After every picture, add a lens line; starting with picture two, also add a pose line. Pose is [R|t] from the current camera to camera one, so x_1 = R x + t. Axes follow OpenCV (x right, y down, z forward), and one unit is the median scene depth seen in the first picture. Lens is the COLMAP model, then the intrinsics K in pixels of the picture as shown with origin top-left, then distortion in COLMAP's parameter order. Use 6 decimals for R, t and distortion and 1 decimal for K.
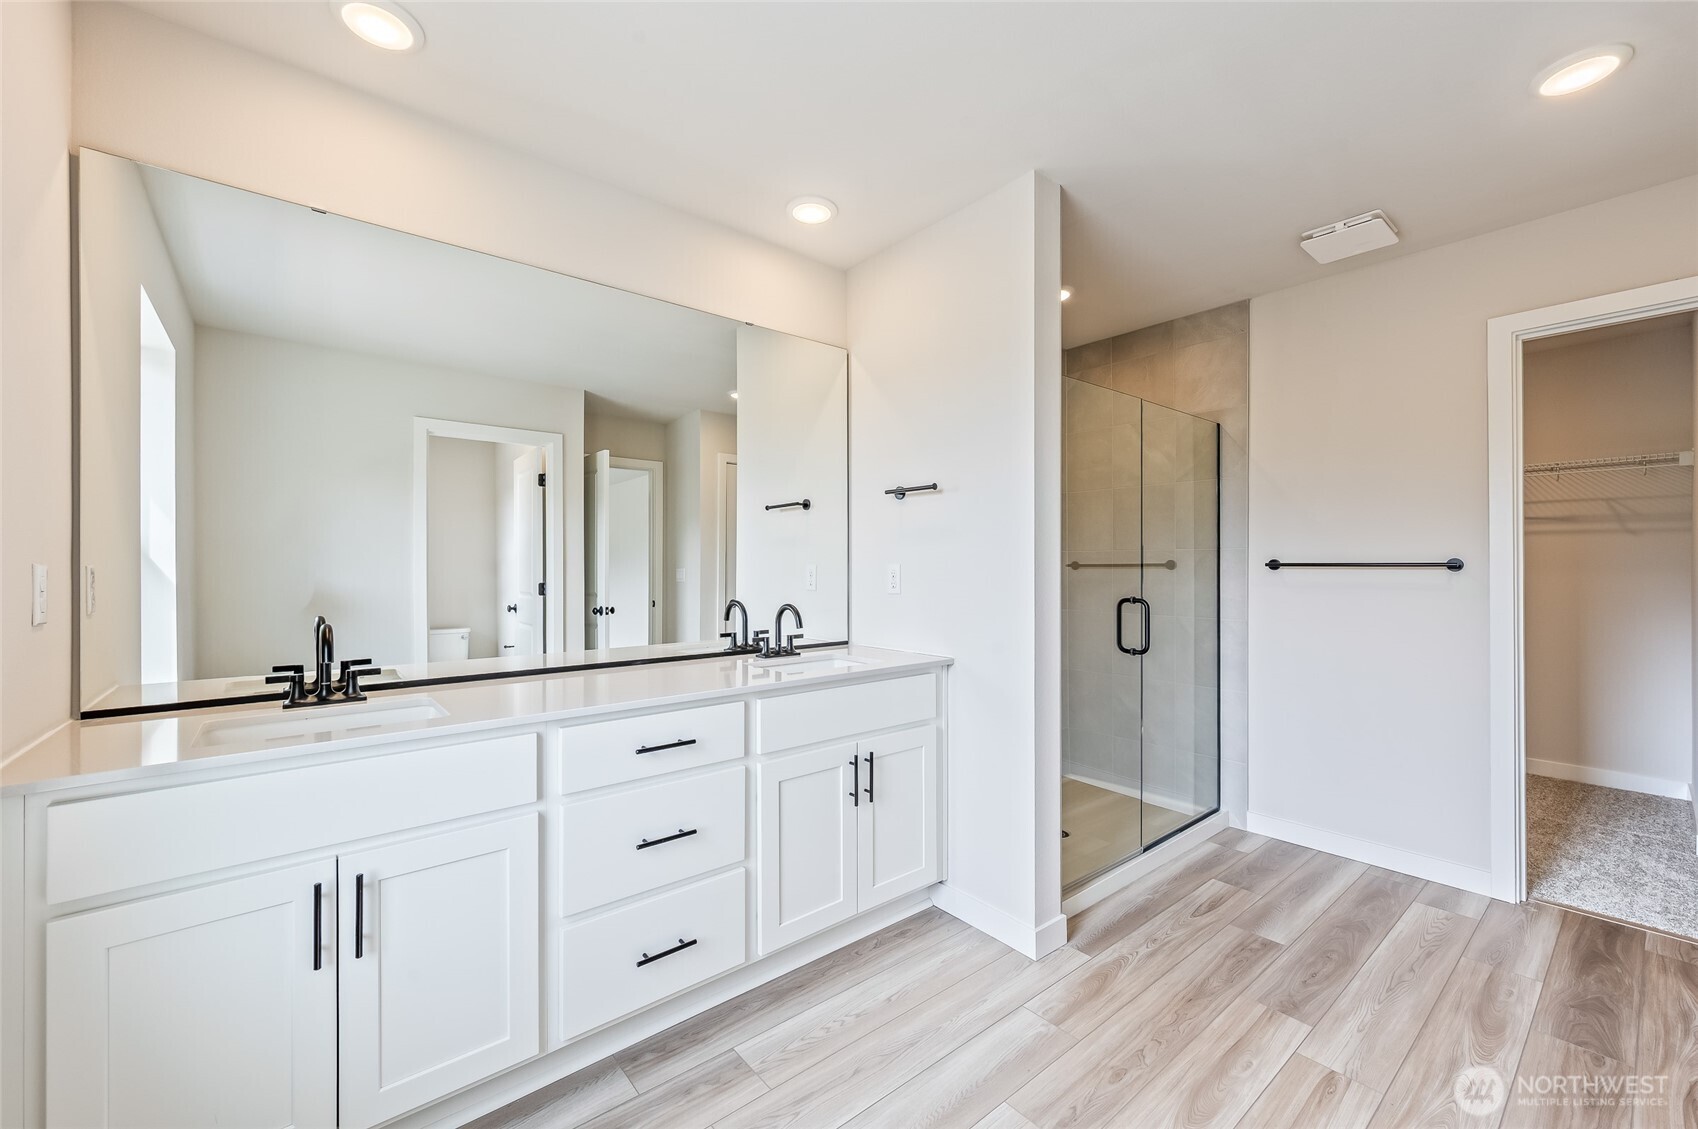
lens RADIAL K [[679.2, 0, 869.4], [0, 679.2, 567.8], [0, 0, 1]] dist [-0.003514, -0.000186]
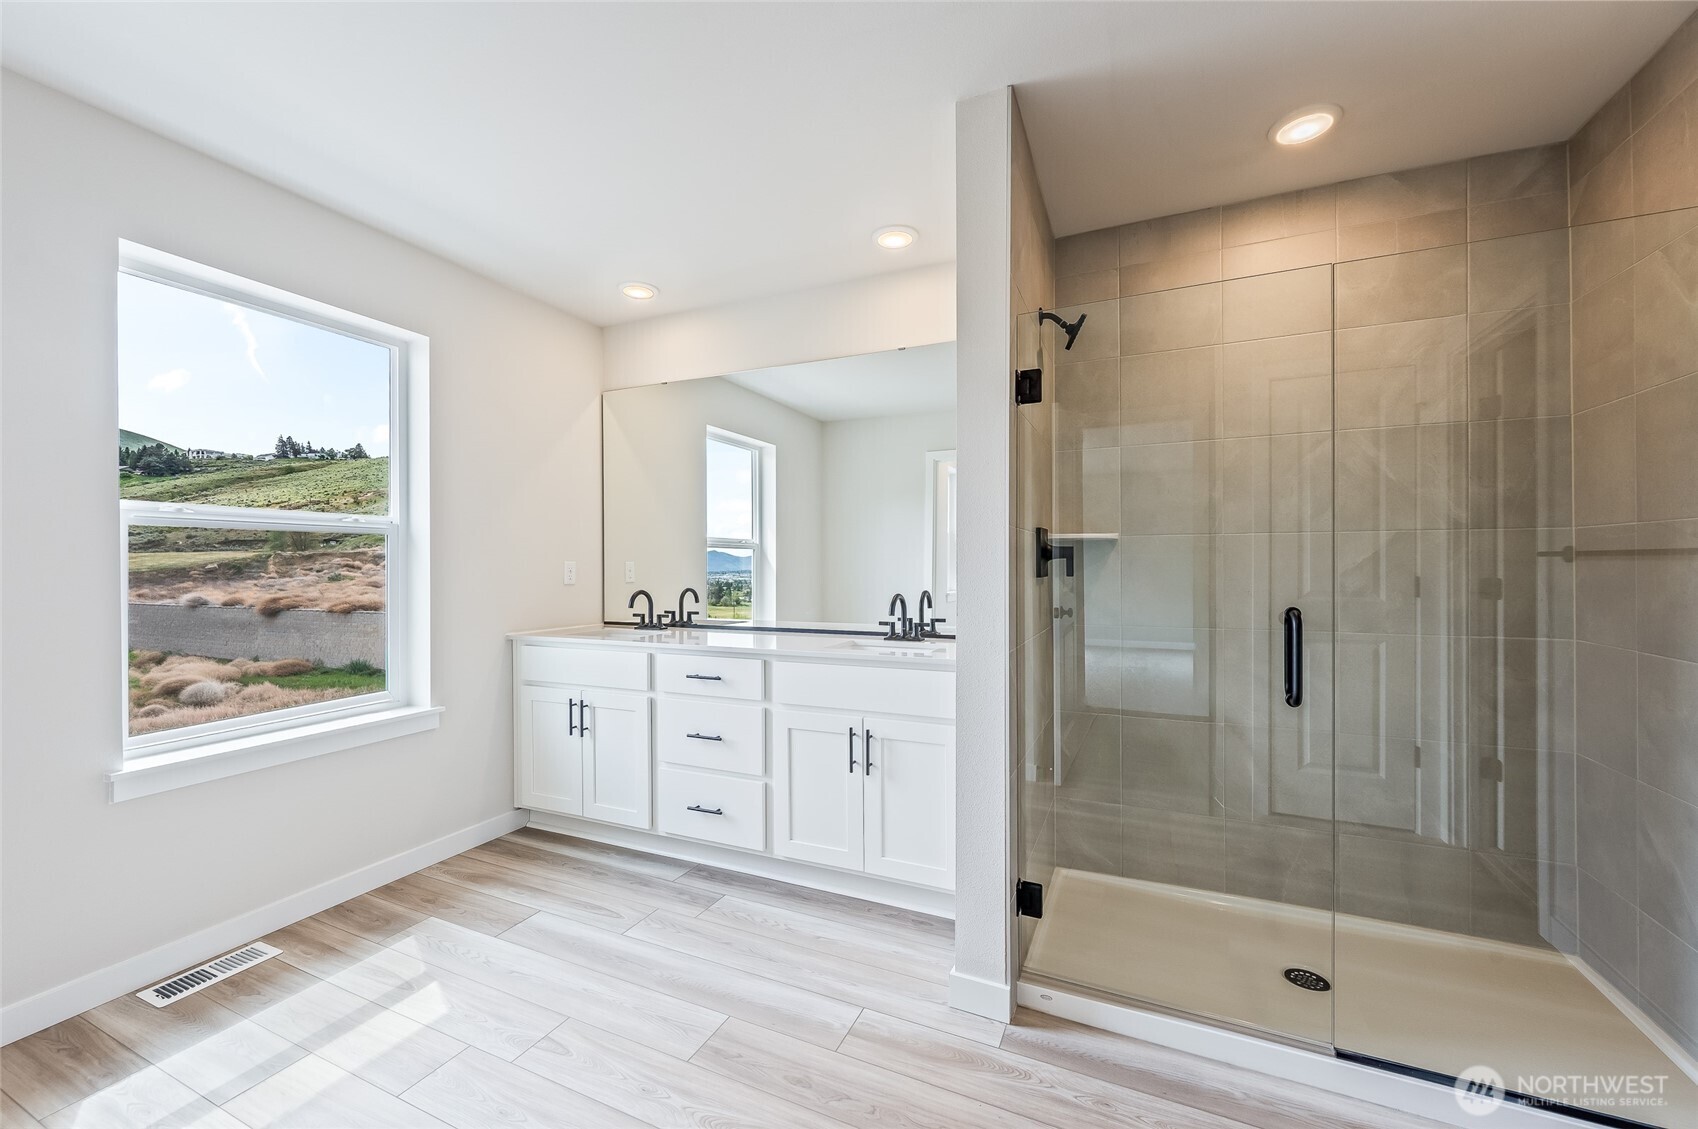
lens RADIAL K [[676.4, 0, 845.5], [0, 676.4, 544.6], [0, 0, 1]] dist [-0.000889, -0.000306]
pose [[0.434723, -0.017130, -0.900401, 1.113096], [-0.001786, 0.999801, -0.019883, -0.015386], [0.900562, 0.010252, 0.434606, 0.532667]]
